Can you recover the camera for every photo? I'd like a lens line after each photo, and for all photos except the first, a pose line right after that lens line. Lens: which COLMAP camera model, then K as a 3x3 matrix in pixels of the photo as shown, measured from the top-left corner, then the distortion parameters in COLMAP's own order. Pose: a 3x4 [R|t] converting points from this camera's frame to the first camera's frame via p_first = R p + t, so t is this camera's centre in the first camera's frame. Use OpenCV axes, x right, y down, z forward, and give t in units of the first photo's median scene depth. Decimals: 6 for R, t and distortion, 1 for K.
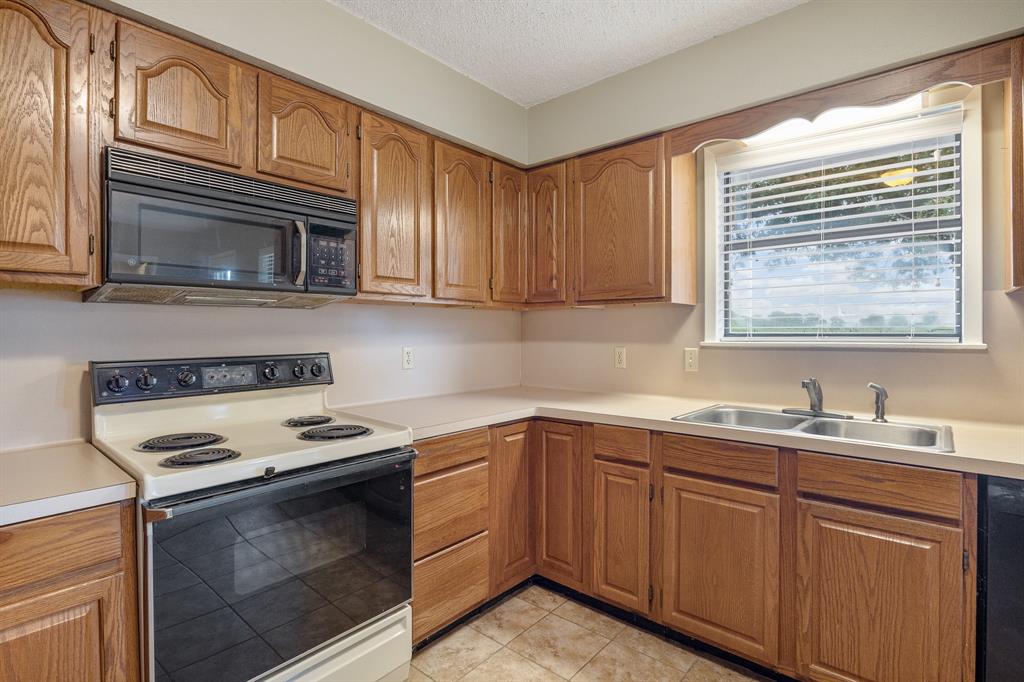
lens RADIAL K [[488.9, 0, 512.6], [0, 488.9, 334.8], [0, 0, 1]] dist [-0.001821, -0.000299]
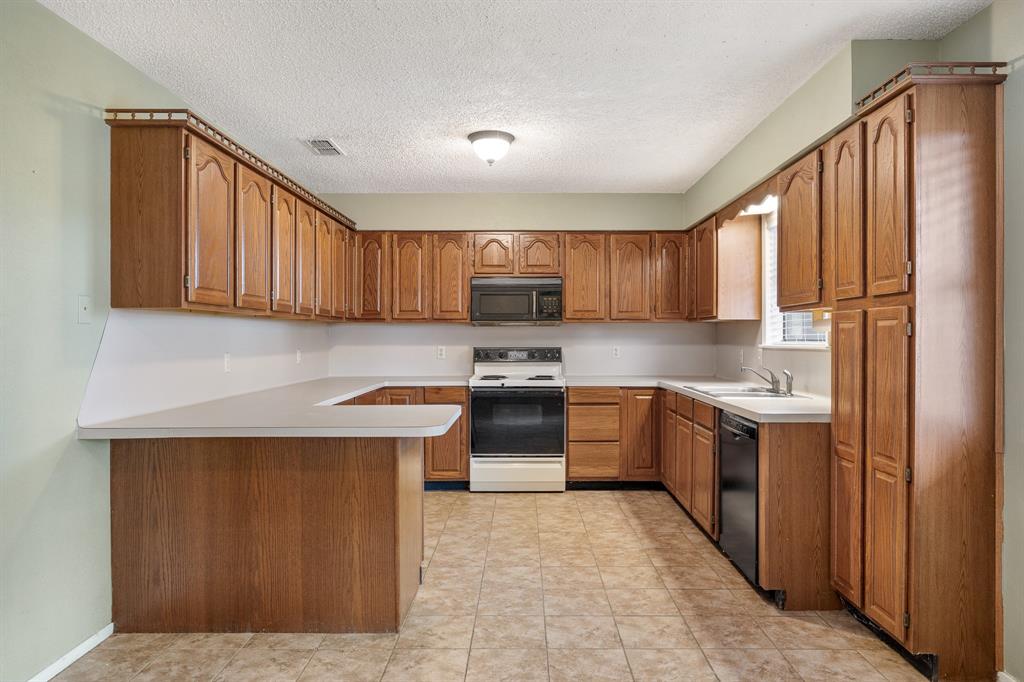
lens RADIAL K [[564.4, 0, 514.7], [0, 564.4, 338.3], [0, 0, 1]] dist [-0.002680, 0.000002]
pose [[0.655033, 0.003094, -0.755594, 1.401449], [-0.008498, 0.999959, -0.003273, 0.009109], [0.755552, 0.008565, 0.655032, -0.776491]]
